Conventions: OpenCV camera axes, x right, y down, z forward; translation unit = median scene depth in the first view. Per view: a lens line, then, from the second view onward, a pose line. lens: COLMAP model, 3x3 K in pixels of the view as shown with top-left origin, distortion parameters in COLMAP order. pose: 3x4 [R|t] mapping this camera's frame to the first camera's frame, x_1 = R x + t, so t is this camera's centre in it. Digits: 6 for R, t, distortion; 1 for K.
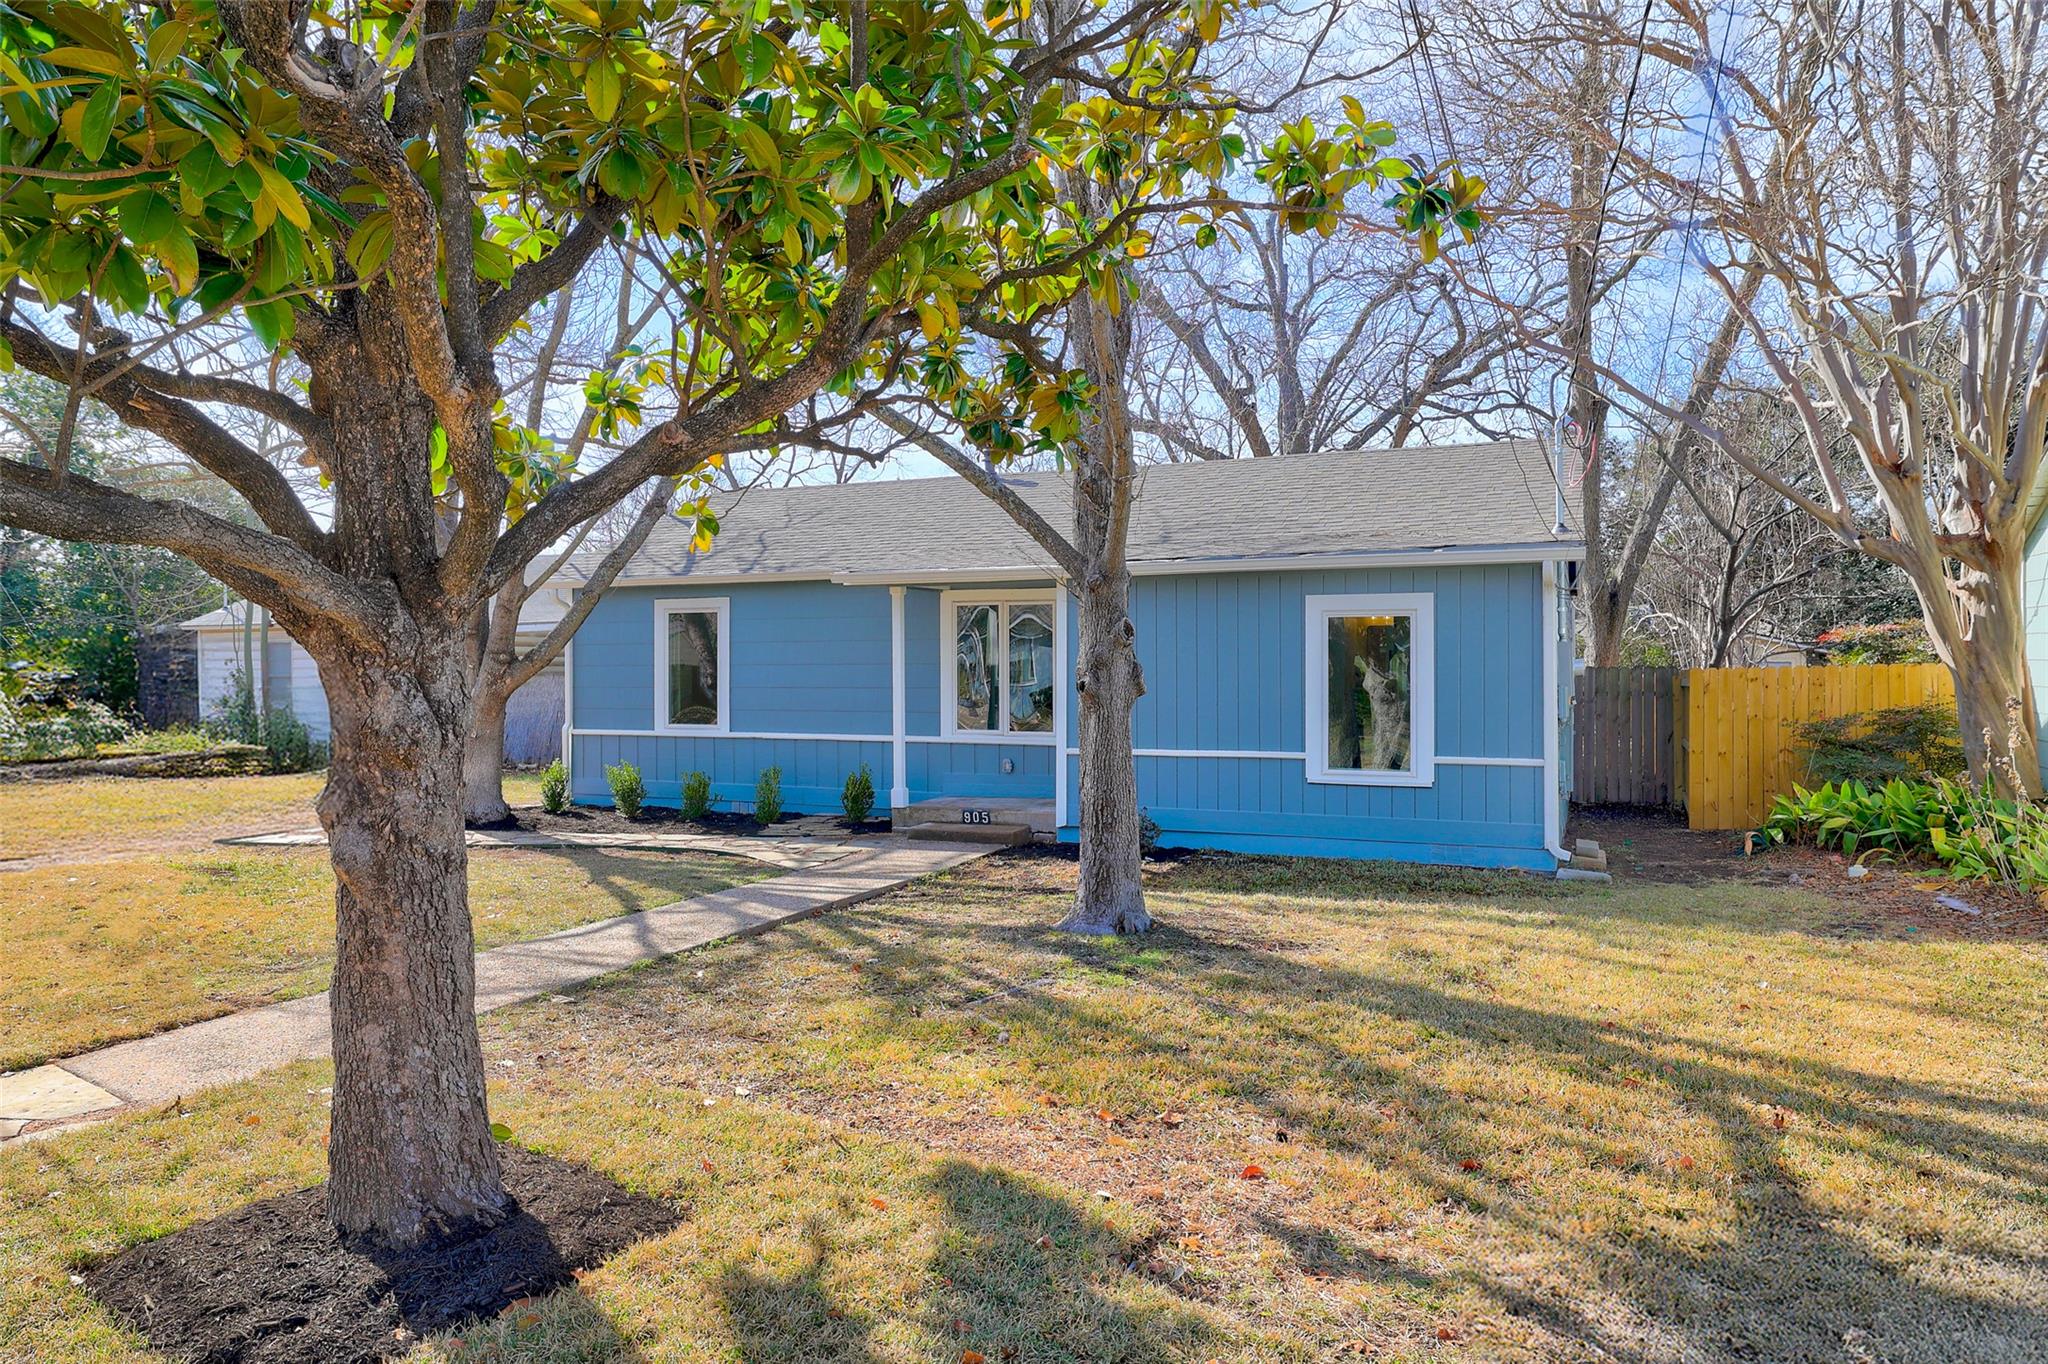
lens RADIAL K [[1333.6, 0, 1024.0], [0, 1333.6, 682.0], [0, 0, 1]] dist [0.000608, 0.000121]
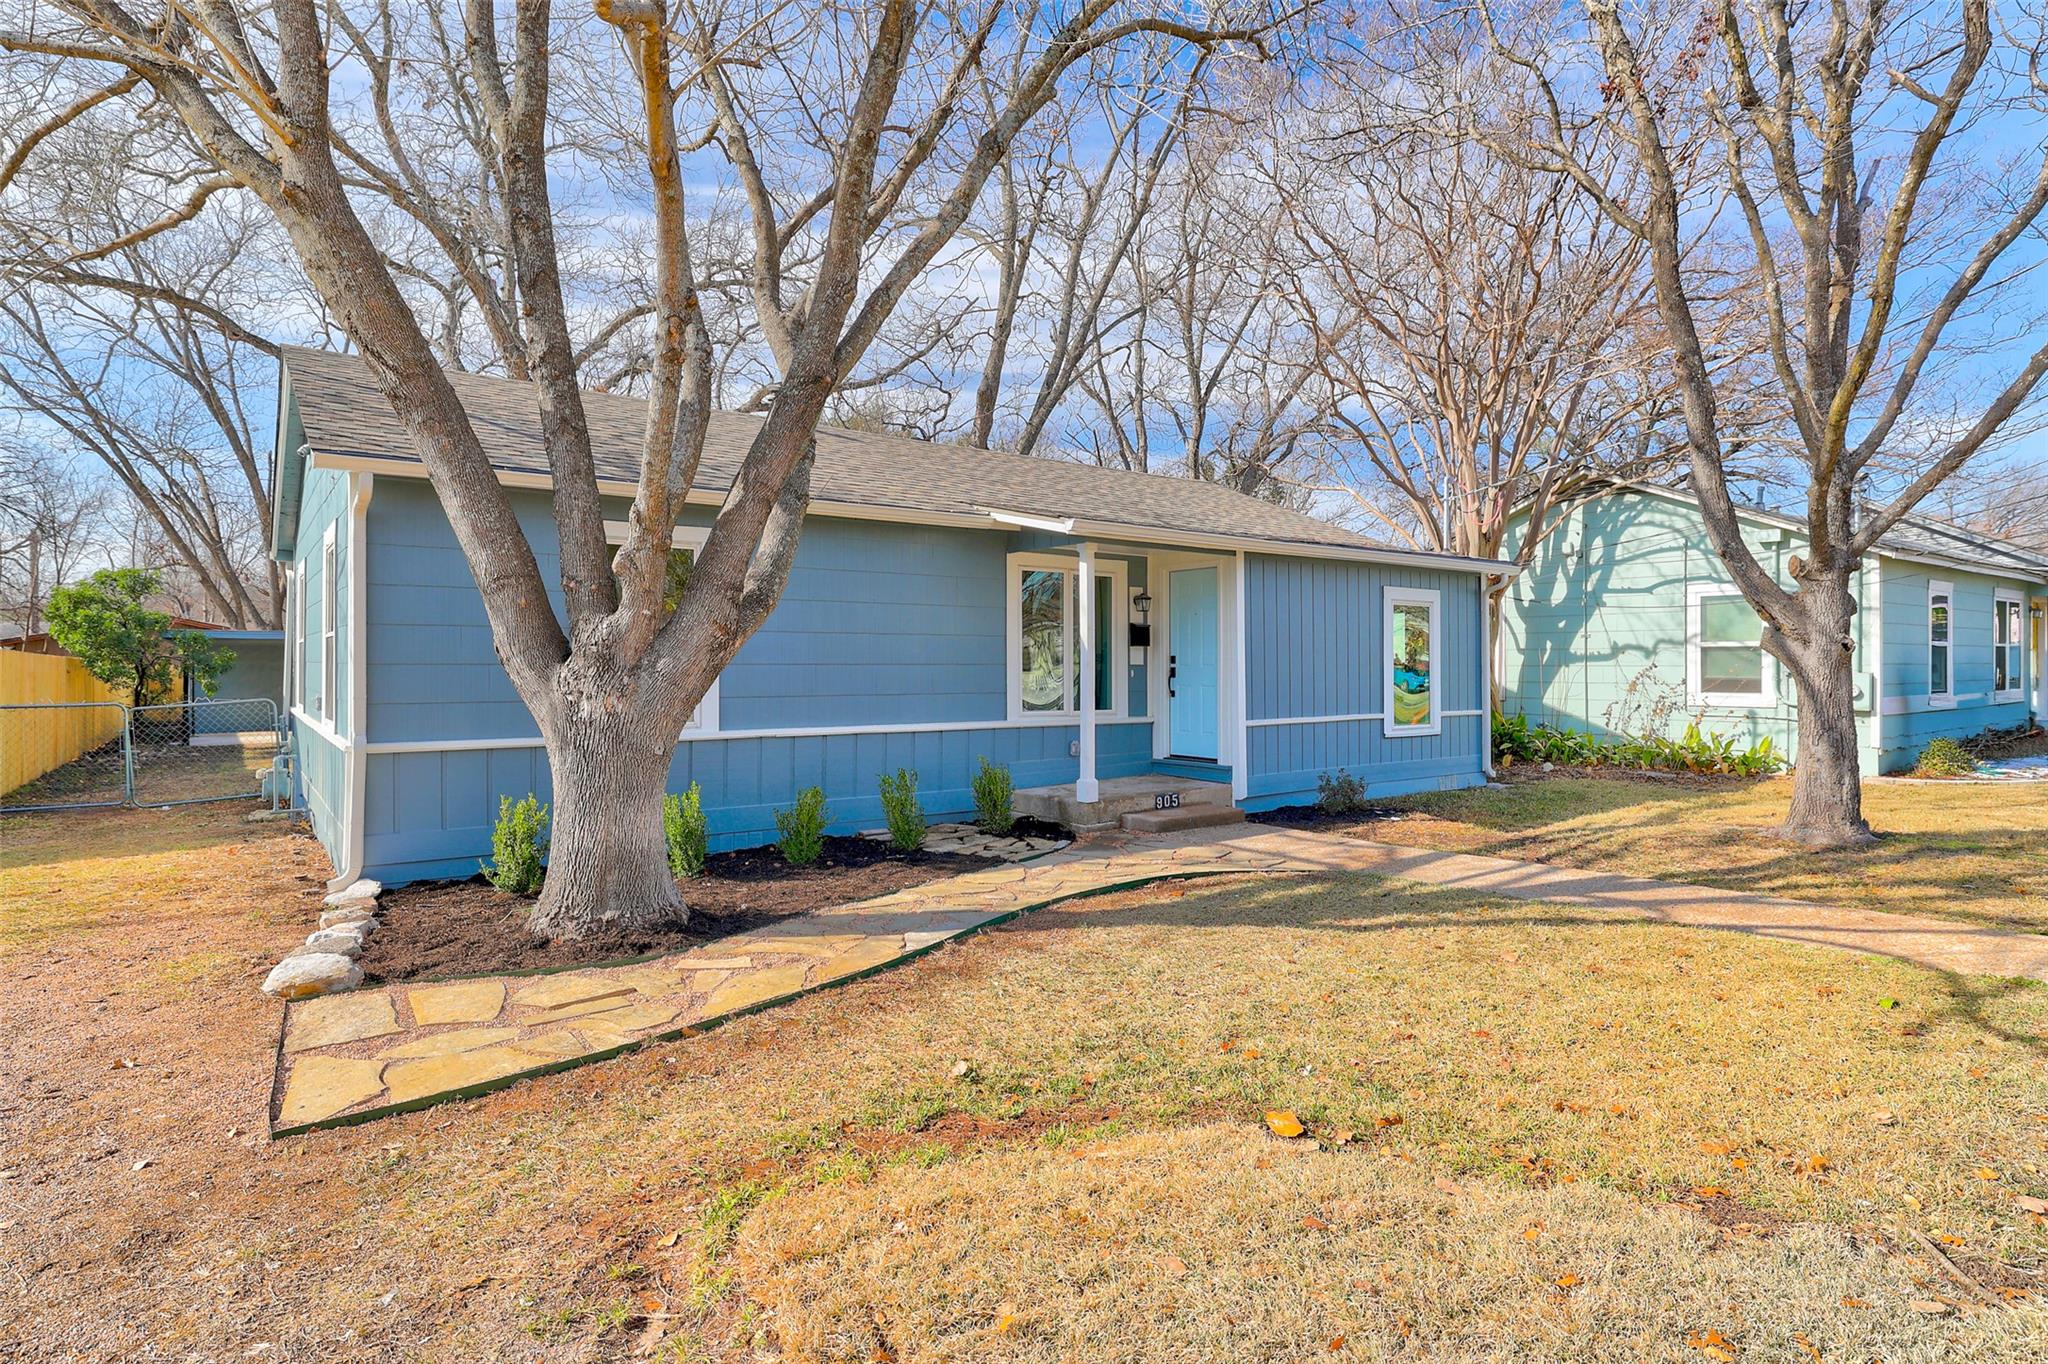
lens RADIAL K [[1126.0, 0, 1017.5], [0, 1126.0, 637.0], [0, 0, 1]] dist [-0.000287, -0.000015]
pose [[0.478753, 0.026427, 0.877552, -0.705660], [0.011886, 0.999260, -0.036577, 0.014436], [-0.877869, 0.027942, 0.478085, 0.663536]]
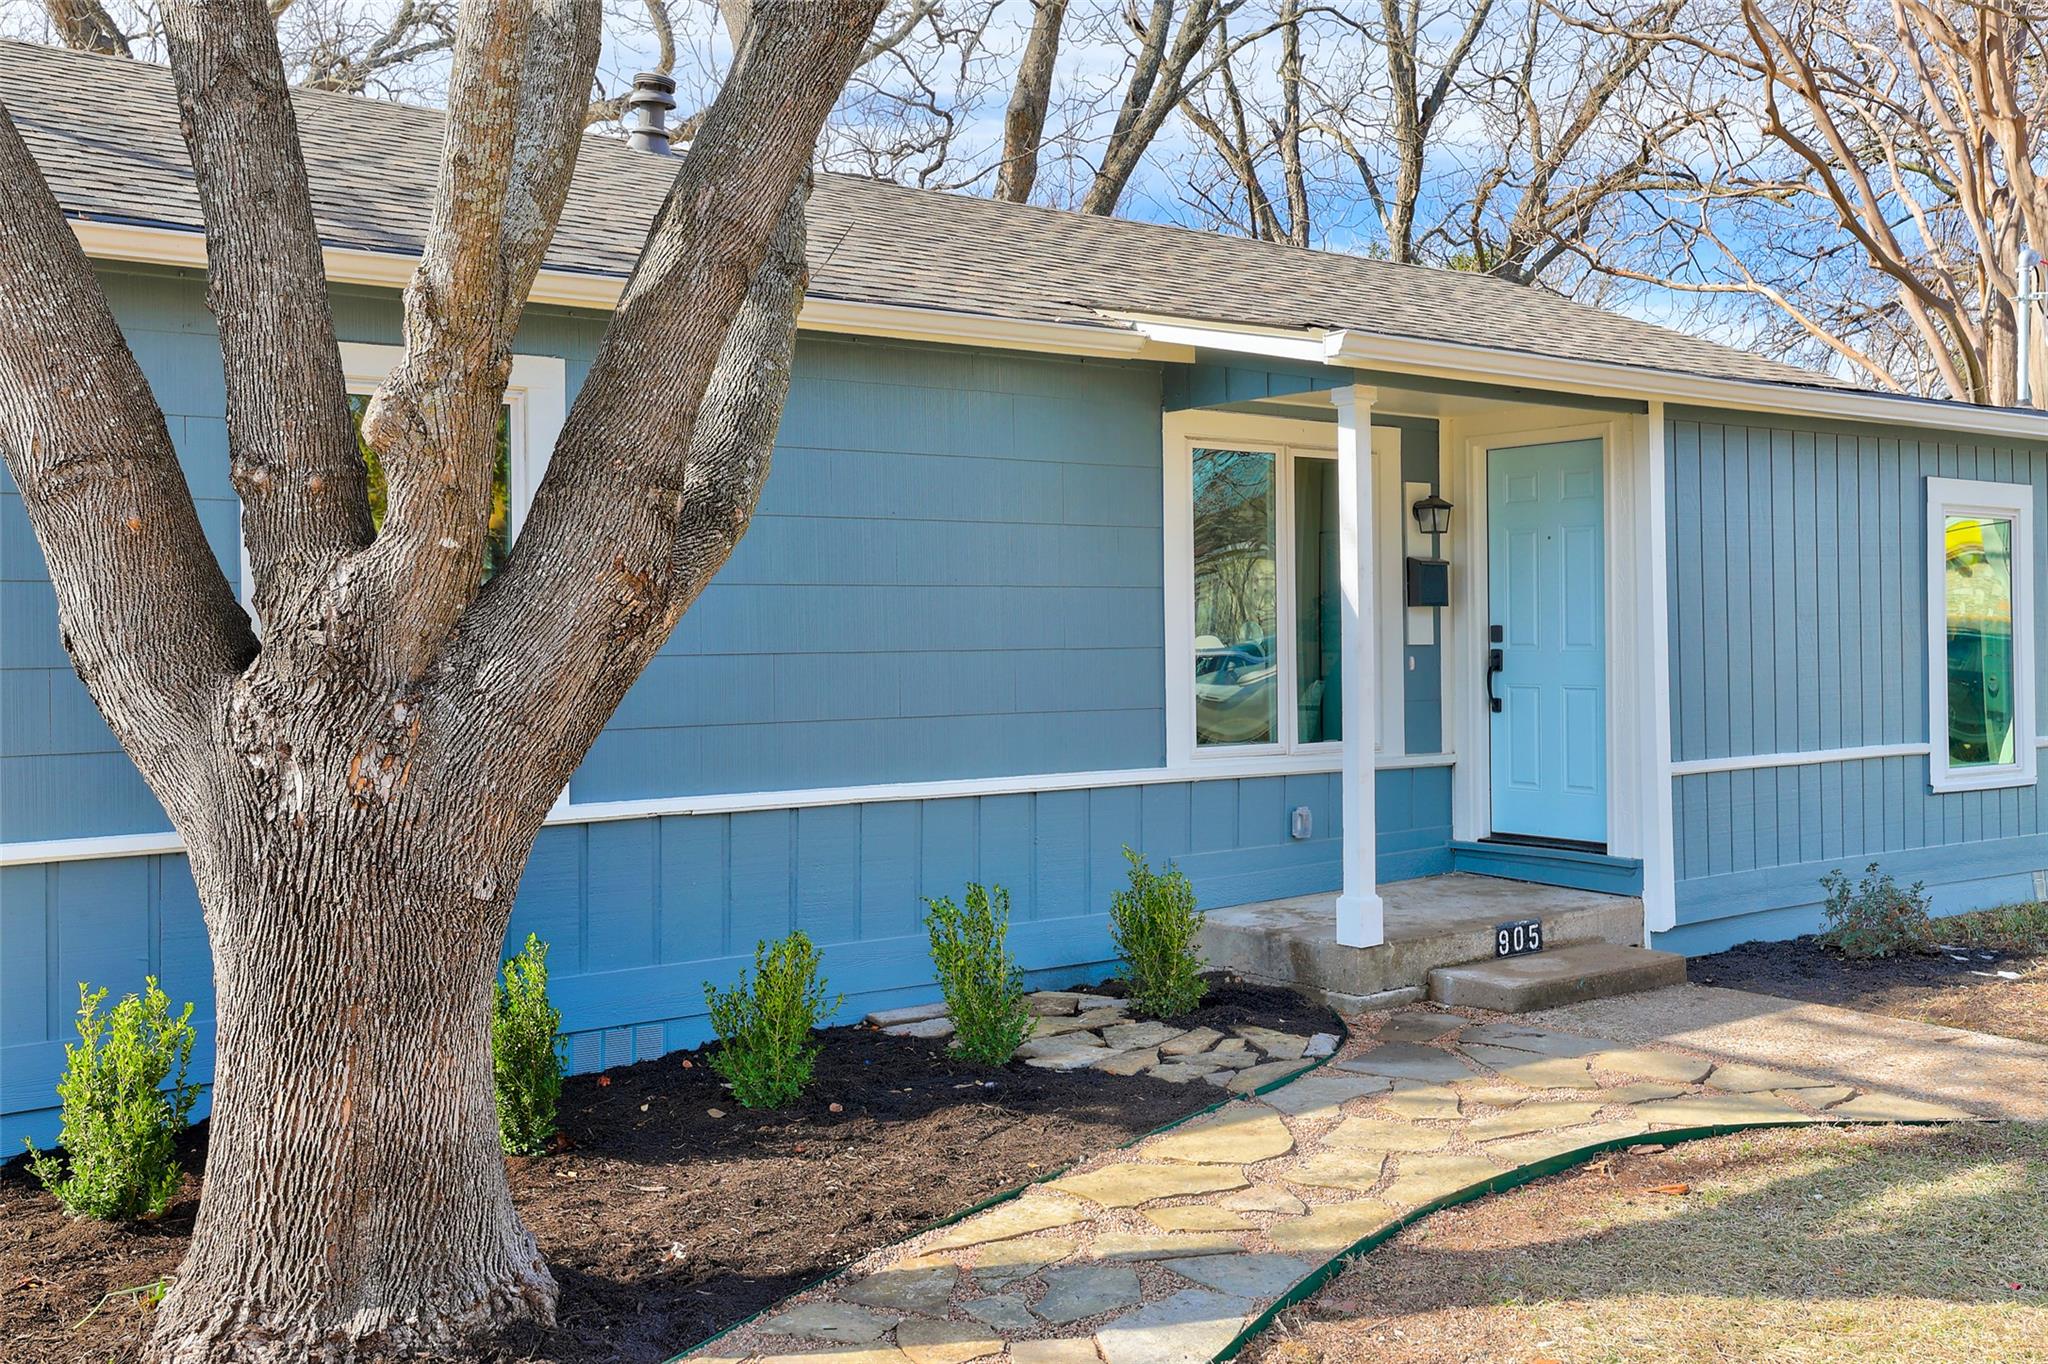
lens RADIAL K [[2007.2, 0, 1029.5], [0, 2007.2, 590.8], [0, 0, 1]] dist [0.048223, 0.005082]
pose [[0.470795, 0.018735, 0.882044, -0.628620], [0.021183, 0.999246, -0.032531, 0.006952], [-0.881988, 0.034000, 0.470043, 0.767083]]
